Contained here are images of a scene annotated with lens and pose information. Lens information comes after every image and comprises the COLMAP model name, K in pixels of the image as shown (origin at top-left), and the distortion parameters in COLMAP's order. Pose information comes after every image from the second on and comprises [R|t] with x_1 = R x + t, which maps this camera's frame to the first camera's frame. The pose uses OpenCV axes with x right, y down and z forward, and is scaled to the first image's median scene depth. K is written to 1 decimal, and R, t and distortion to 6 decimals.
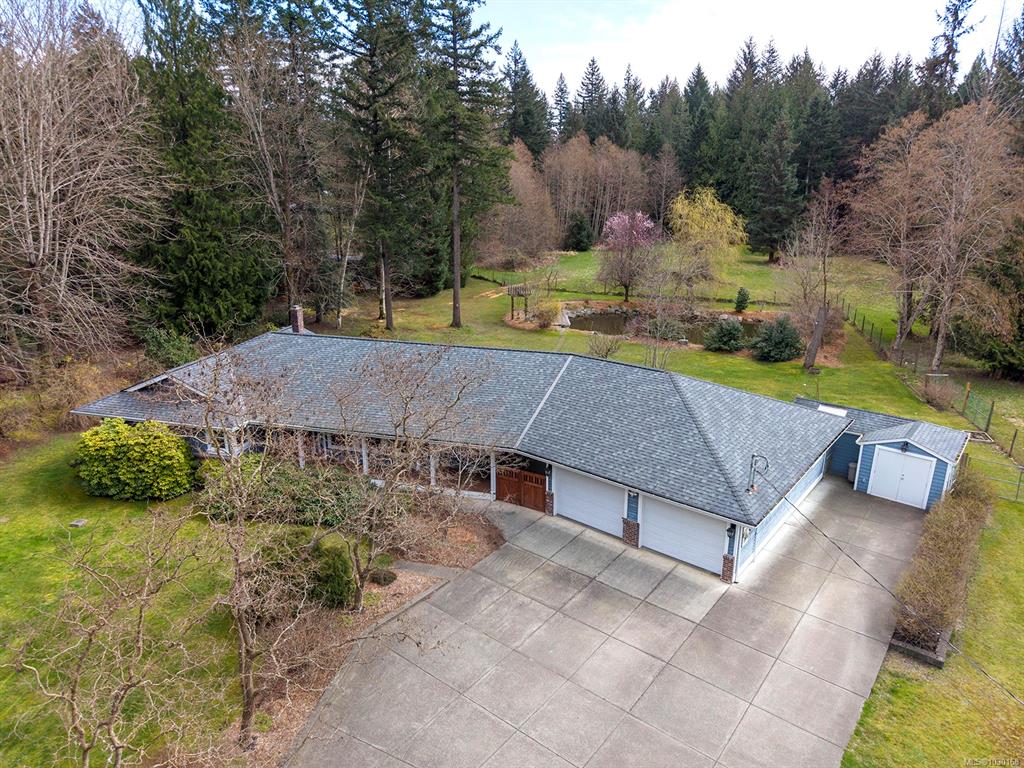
lens RADIAL K [[718.2, 0, 534.9], [0, 718.2, 404.1], [0, 0, 1]] dist [0.003635, 0.000679]
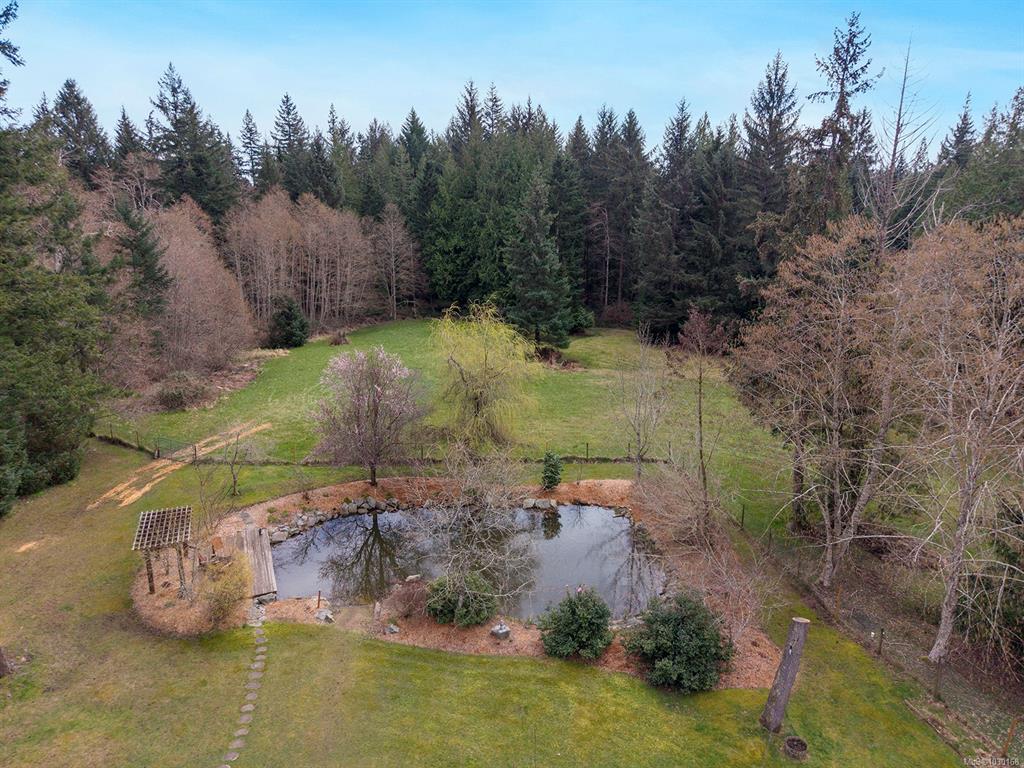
lens RADIAL K [[704.0, 0, 531.5], [0, 704.0, 423.5], [0, 0, 1]] dist [0.029752, -0.039116]
pose [[0.930225, -0.098249, 0.353594, 0.024465], [0.105640, 0.994403, -0.001612, -0.098442], [-0.351456, 0.038853, 0.935398, 0.207642]]
